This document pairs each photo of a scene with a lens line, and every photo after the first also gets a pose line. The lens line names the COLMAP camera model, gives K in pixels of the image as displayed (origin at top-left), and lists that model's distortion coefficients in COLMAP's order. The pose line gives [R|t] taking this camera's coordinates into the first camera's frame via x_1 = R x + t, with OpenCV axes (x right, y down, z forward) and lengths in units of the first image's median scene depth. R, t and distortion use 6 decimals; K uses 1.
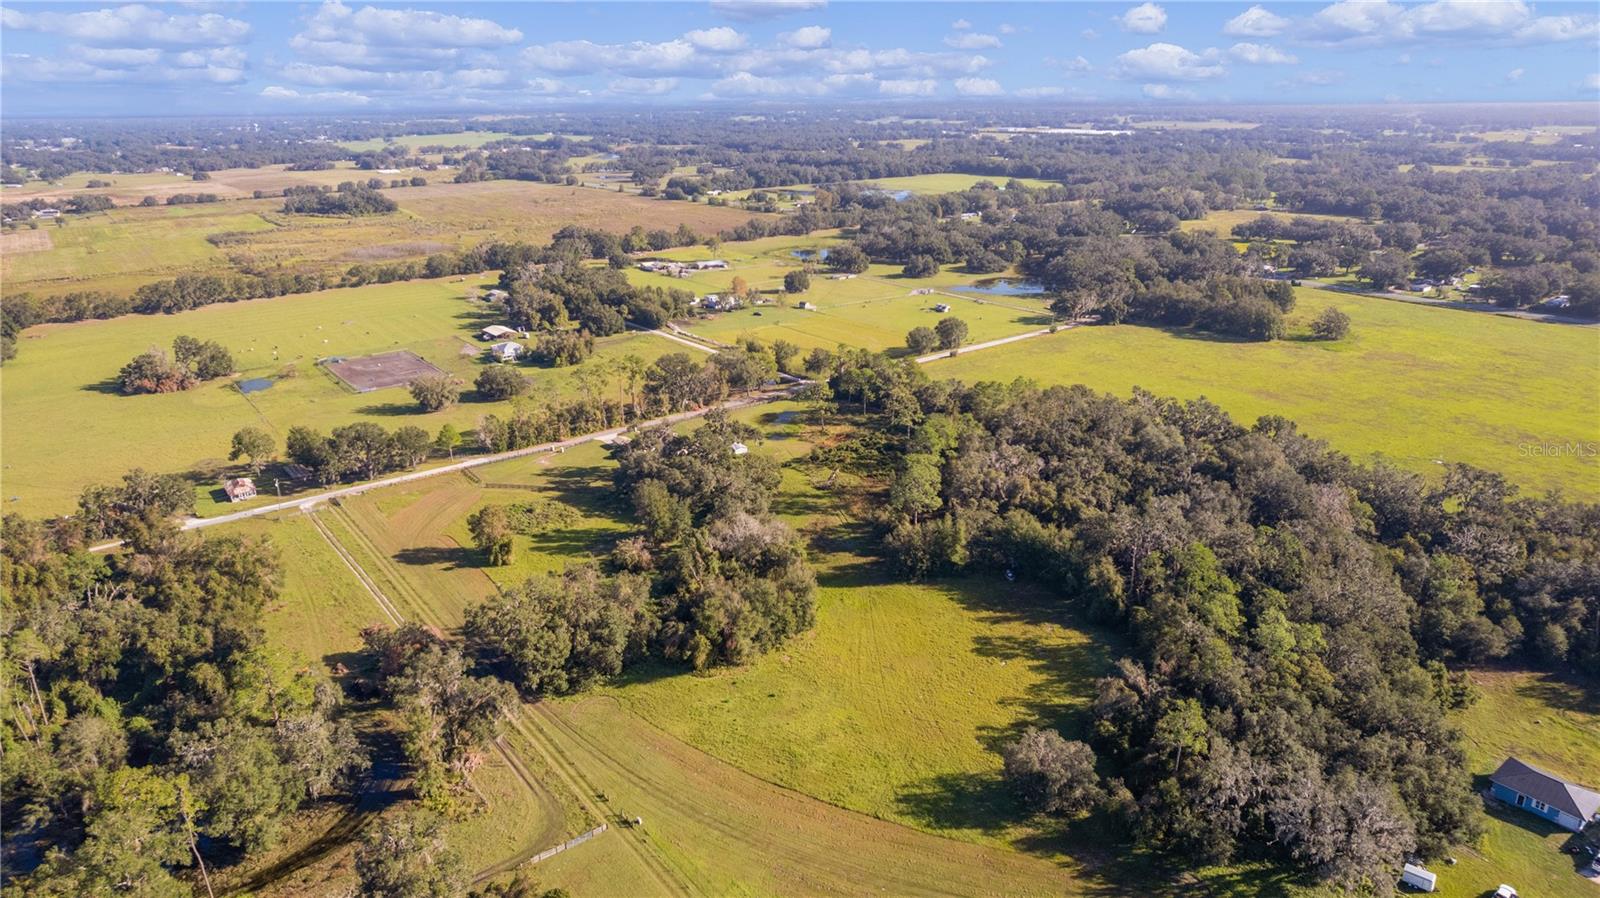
lens RADIAL K [[1022.1, 0, 797.3], [0, 1022.1, 444.0], [0, 0, 1]] dist [-0.070863, 0.057906]
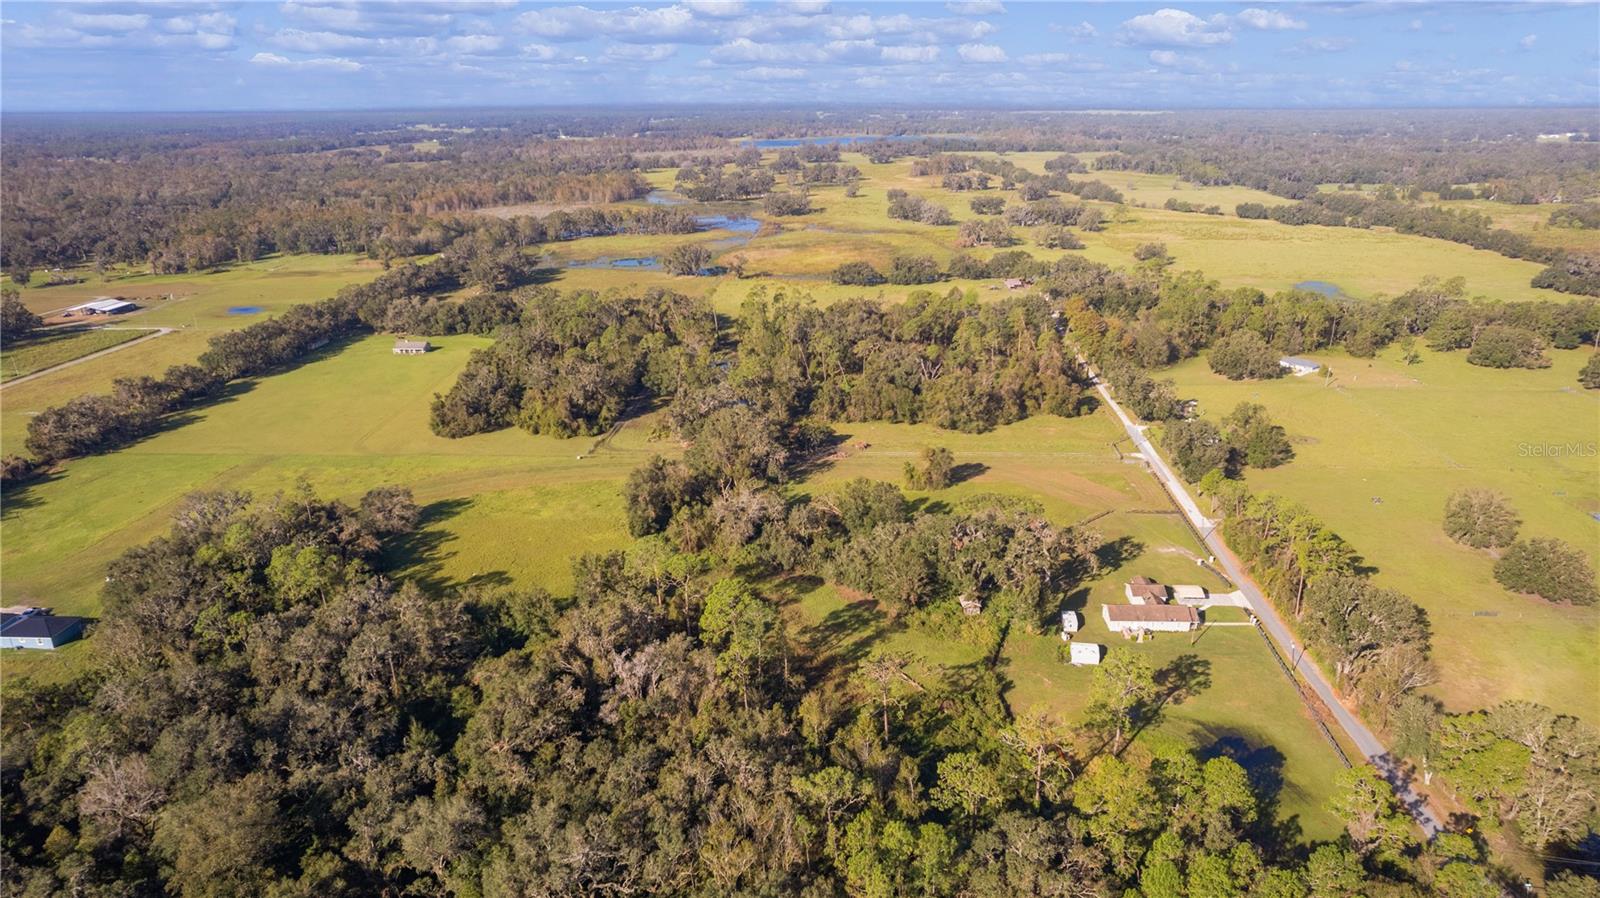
lens RADIAL K [[1022.1, 0, 797.3], [0, 1022.1, 444.0], [0, 0, 1]] dist [-0.070863, 0.057906]
pose [[-0.655903, 0.267277, -0.705942, 0.411395], [-0.233253, 0.817679, 0.526302, -0.341498], [0.717902, 0.509867, -0.473975, 0.958574]]
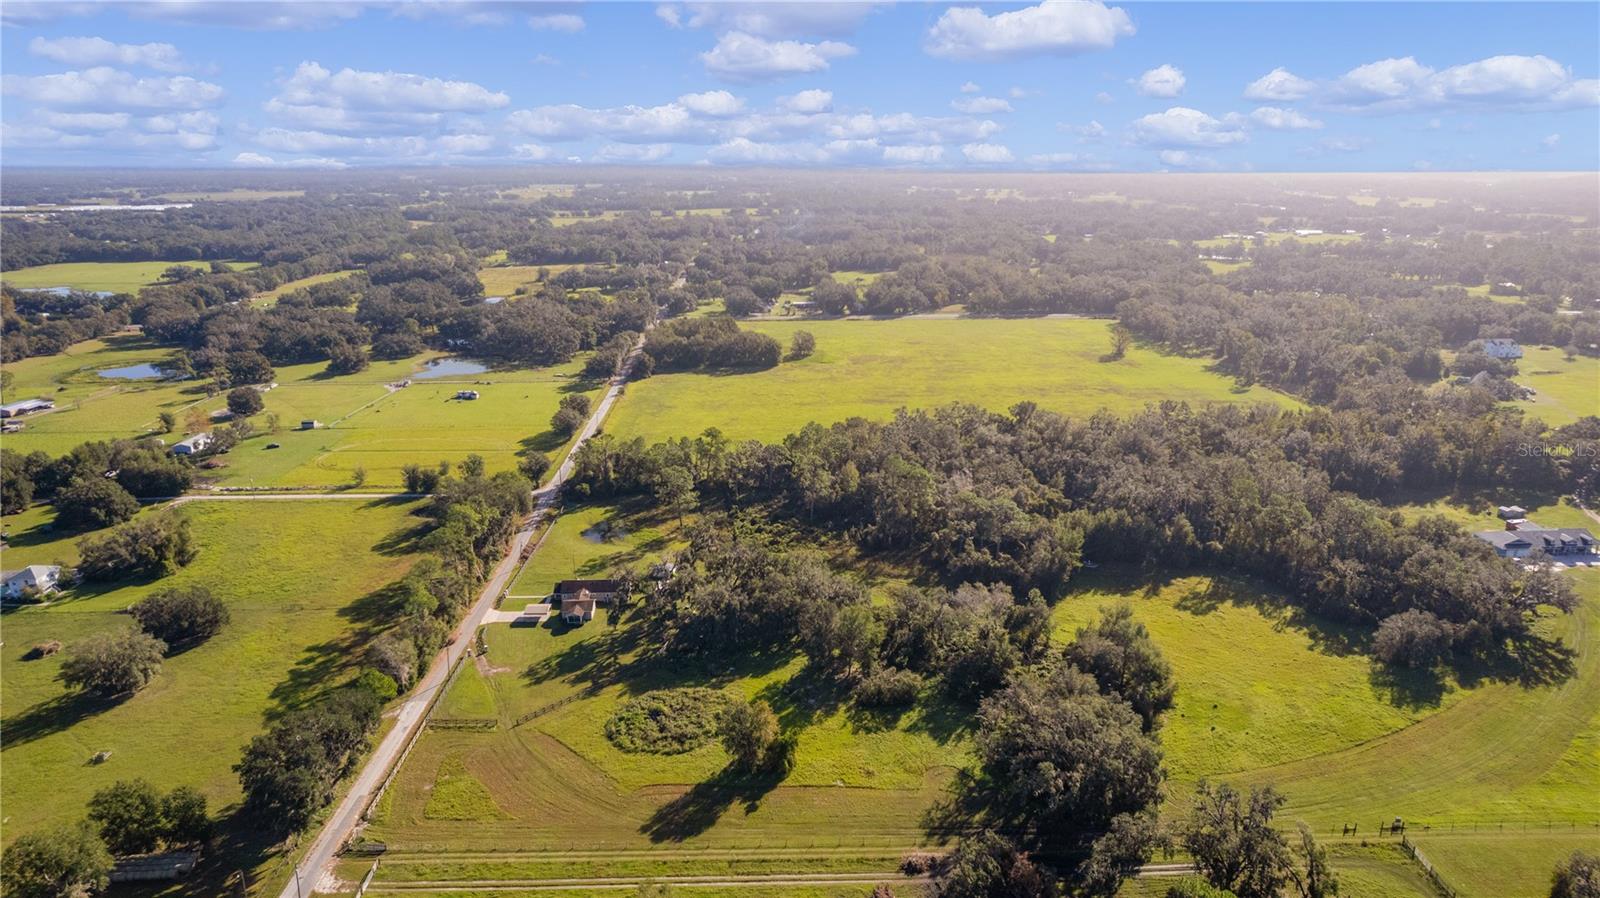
lens RADIAL K [[1022.1, 0, 797.3], [0, 1022.1, 444.0], [0, 0, 1]] dist [-0.070863, 0.057906]
pose [[0.590711, -0.216353, 0.777336, -0.541991], [0.264169, 0.962144, 0.067043, -0.105875], [-0.762414, 0.165745, 0.625503, 0.324164]]
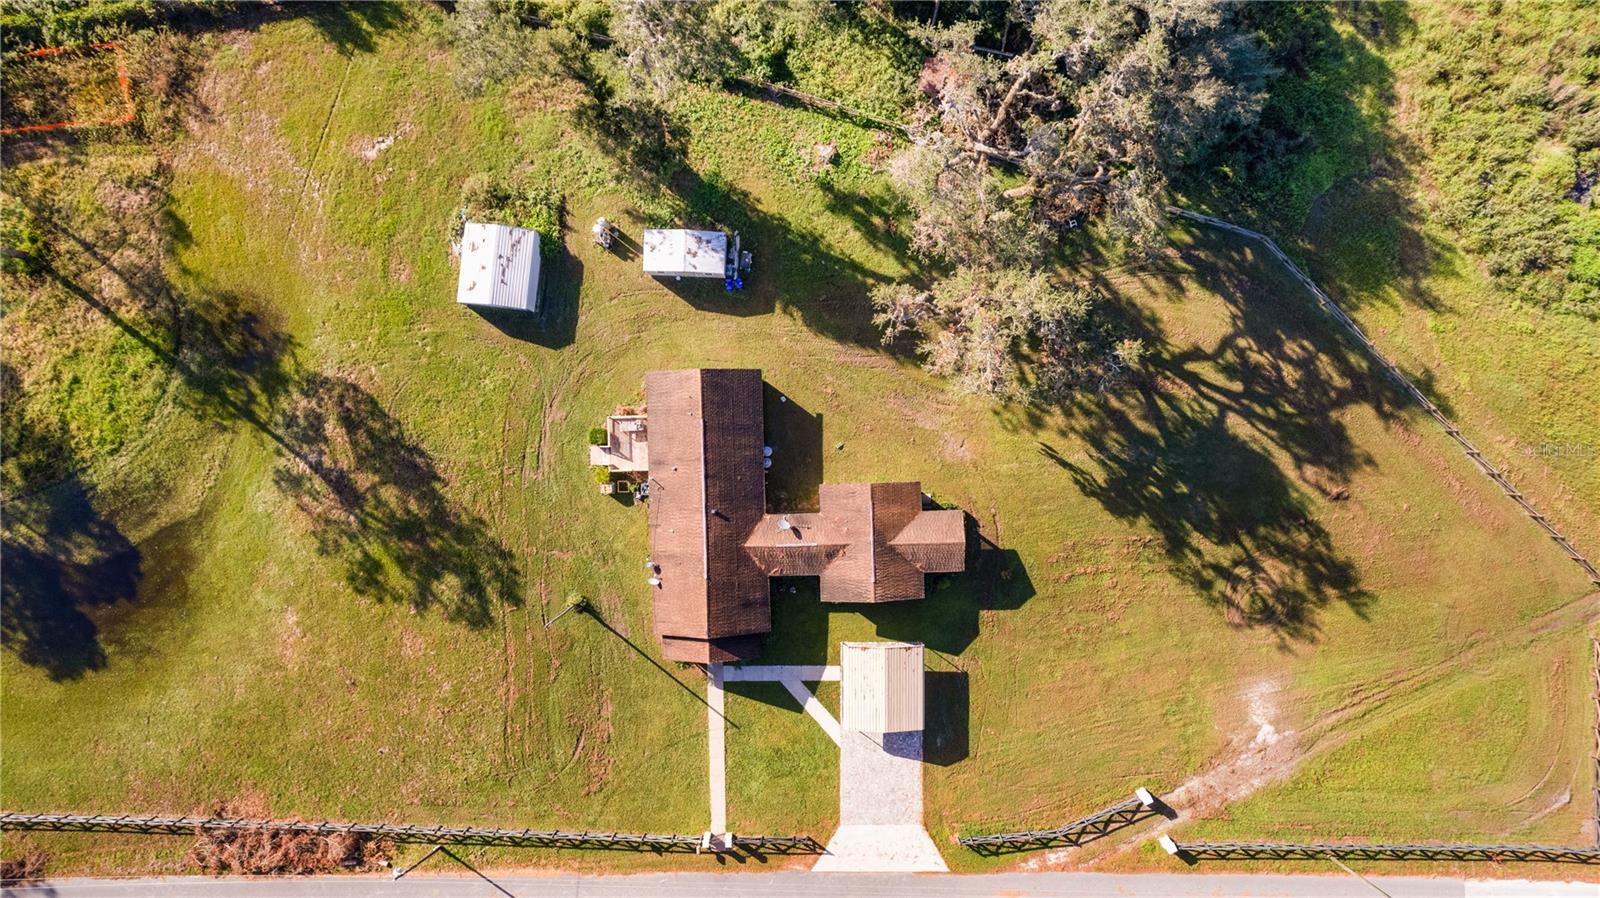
lens RADIAL K [[1022.1, 0, 797.3], [0, 1022.1, 444.0], [0, 0, 1]] dist [-0.070863, 0.057906]
pose [[-0.797491, -0.603077, 0.017501, -0.116287], [0.222916, -0.267575, 0.937397, -0.165277], [-0.560639, 0.751467, 0.347824, 0.796685]]
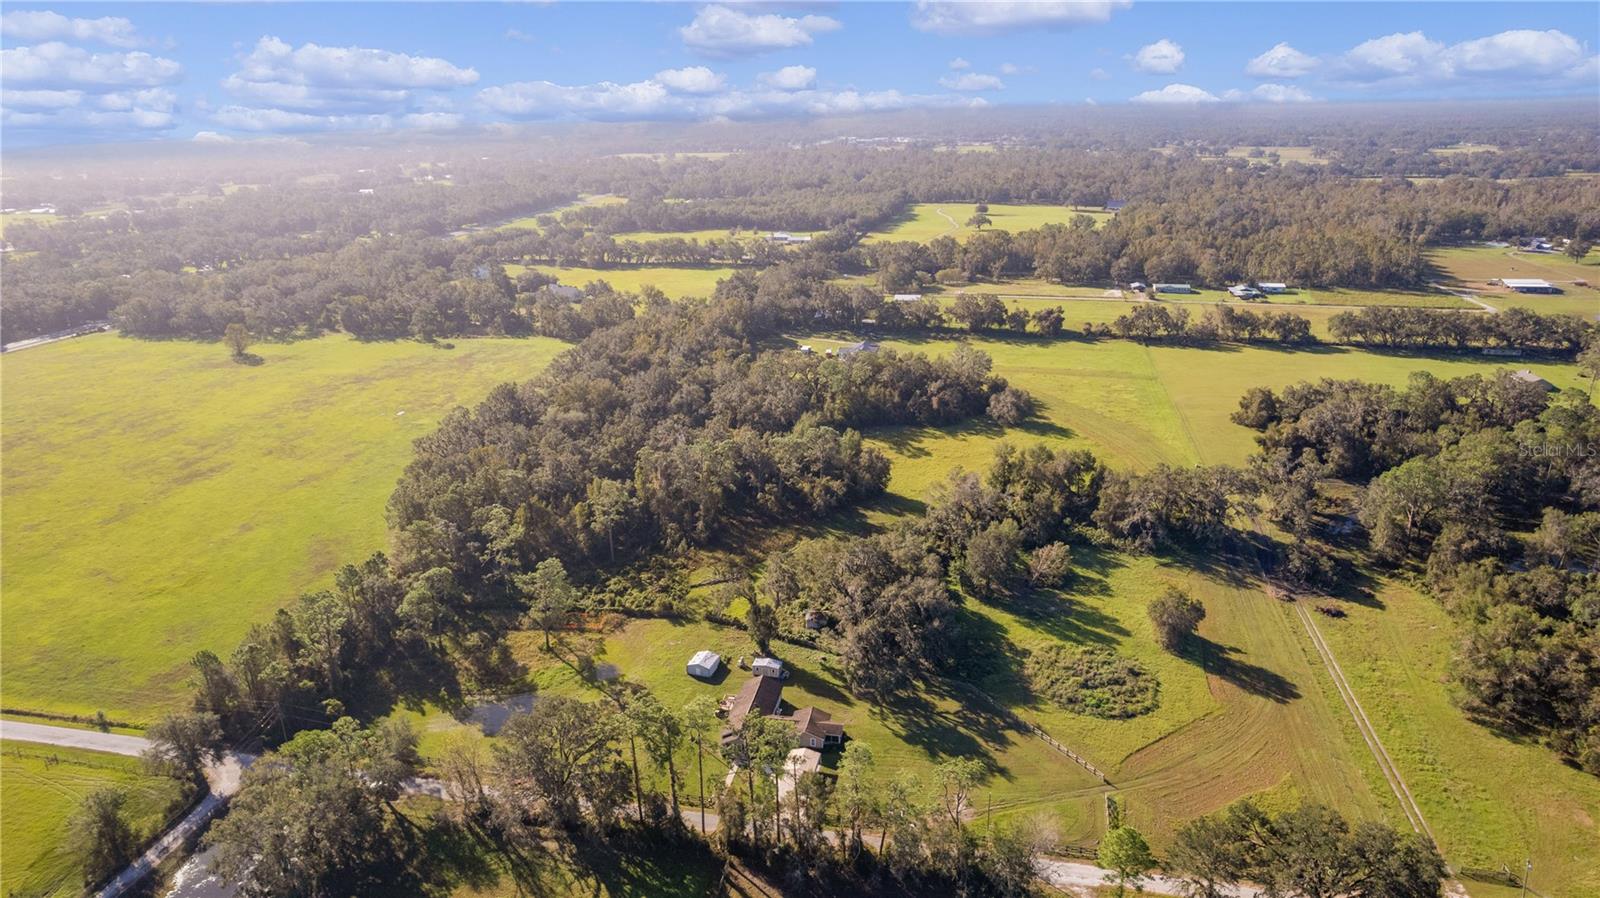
lens RADIAL K [[1022.1, 0, 797.3], [0, 1022.1, 444.0], [0, 0, 1]] dist [-0.070863, 0.057906]
pose [[-0.648946, -0.226267, 0.726411, -0.443038], [0.274072, 0.821137, 0.500618, -0.344486], [-0.709756, 0.523963, -0.470860, 1.023549]]
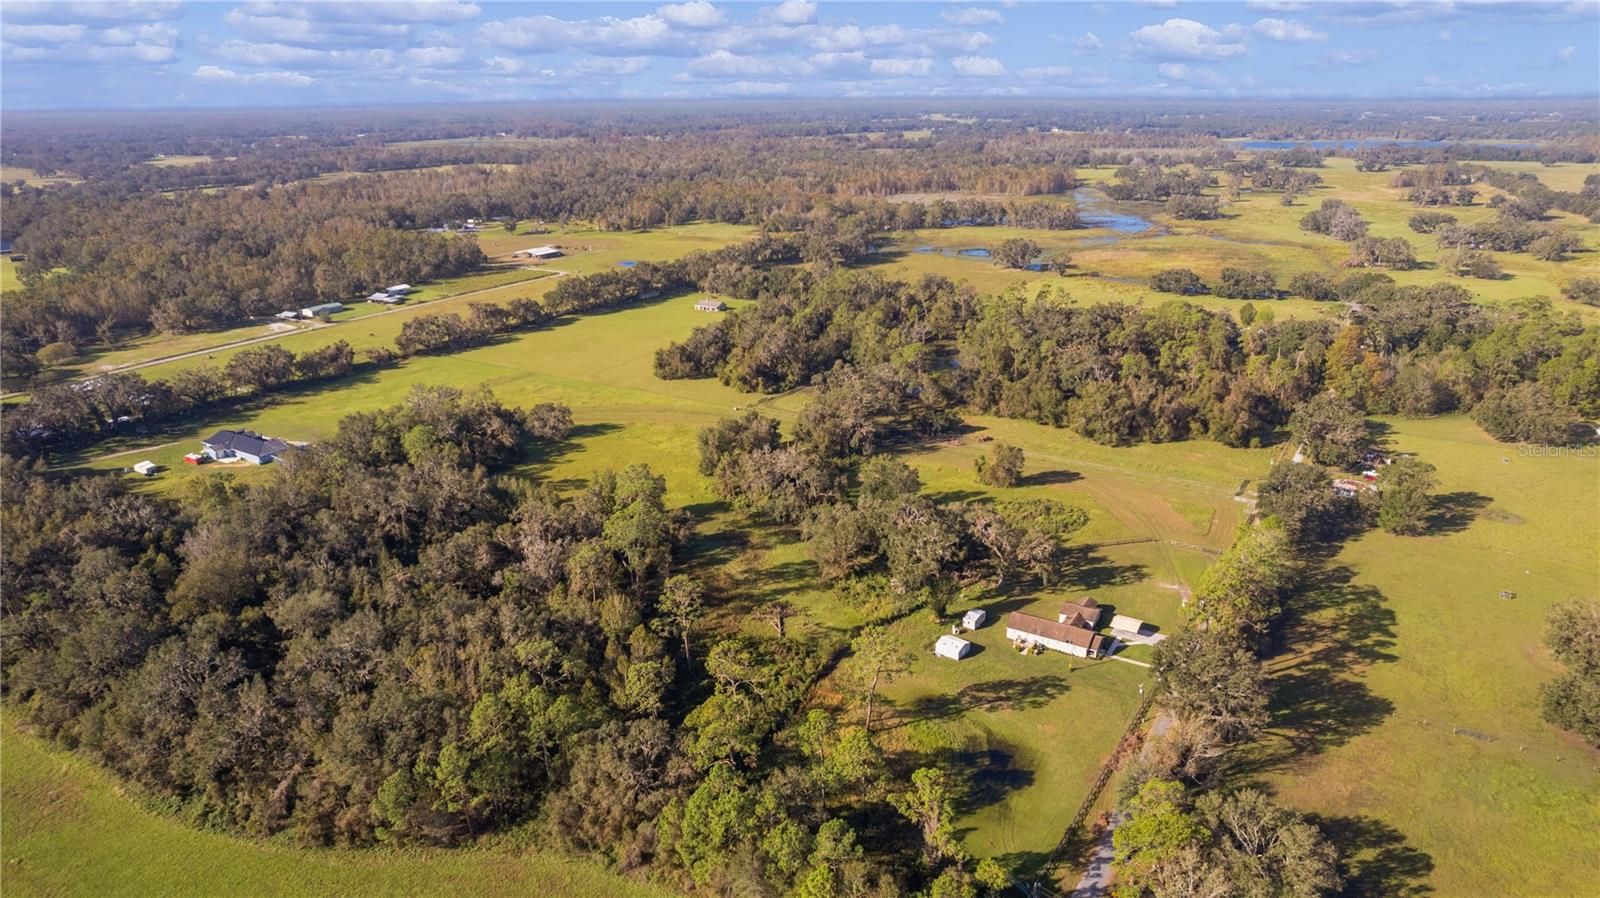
lens RADIAL K [[1022.1, 0, 797.3], [0, 1022.1, 444.0], [0, 0, 1]] dist [-0.070863, 0.057906]
pose [[-0.937861, 0.136661, -0.318969, 0.192747], [-0.092951, 0.786662, 0.610346, -0.414508], [0.334331, 0.602068, -0.725077, 1.175746]]
